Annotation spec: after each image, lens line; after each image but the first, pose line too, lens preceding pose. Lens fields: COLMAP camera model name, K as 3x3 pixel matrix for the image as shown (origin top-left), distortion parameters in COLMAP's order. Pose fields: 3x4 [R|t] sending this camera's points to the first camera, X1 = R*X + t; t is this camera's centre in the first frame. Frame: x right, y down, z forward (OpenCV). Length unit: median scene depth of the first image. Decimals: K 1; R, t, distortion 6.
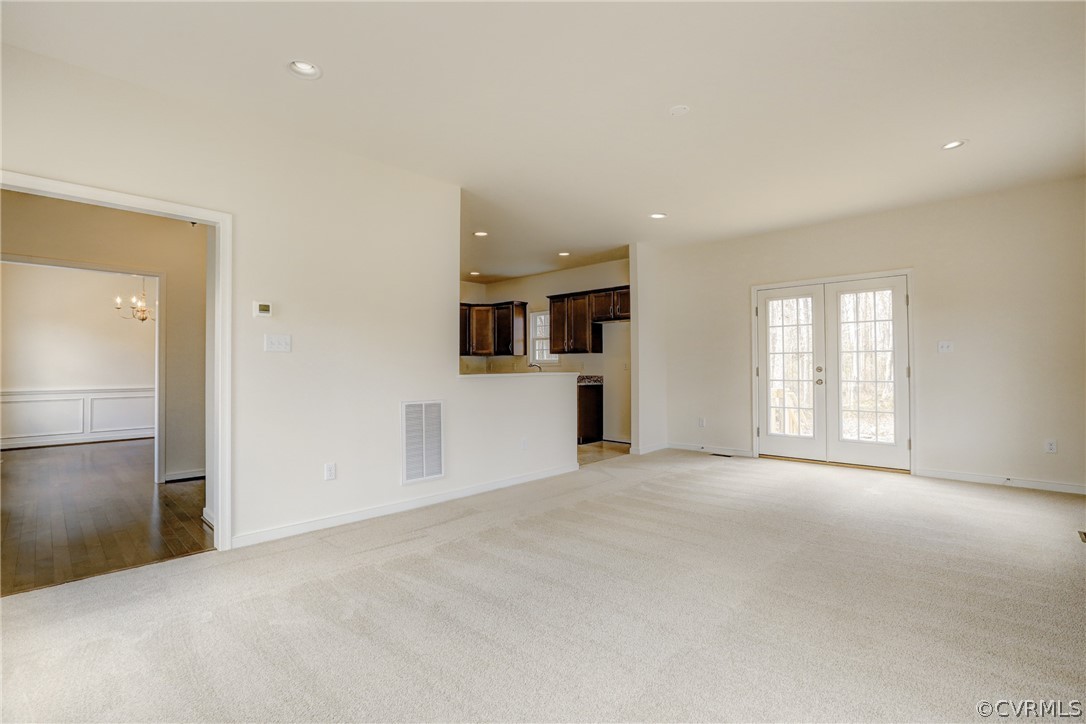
lens RADIAL K [[505.3, 0, 543.0], [0, 505.3, 362.0], [0, 0, 1]] dist [-0.000240, 0.000094]
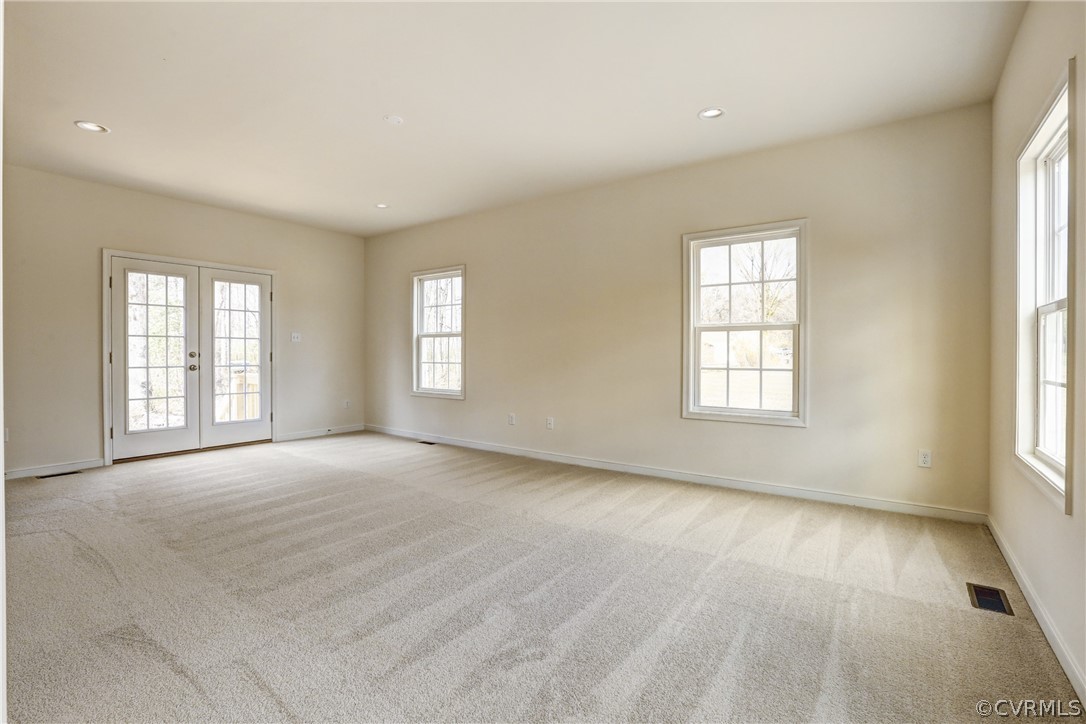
lens RADIAL K [[505.3, 0, 543.0], [0, 505.3, 362.0], [0, 0, 1]] dist [-0.000240, 0.000094]
pose [[-0.125771, -0.011219, 0.991996, -0.492400], [-0.013698, 0.999860, 0.009571, 0.010020], [-0.991965, -0.012384, -0.125907, 0.461713]]
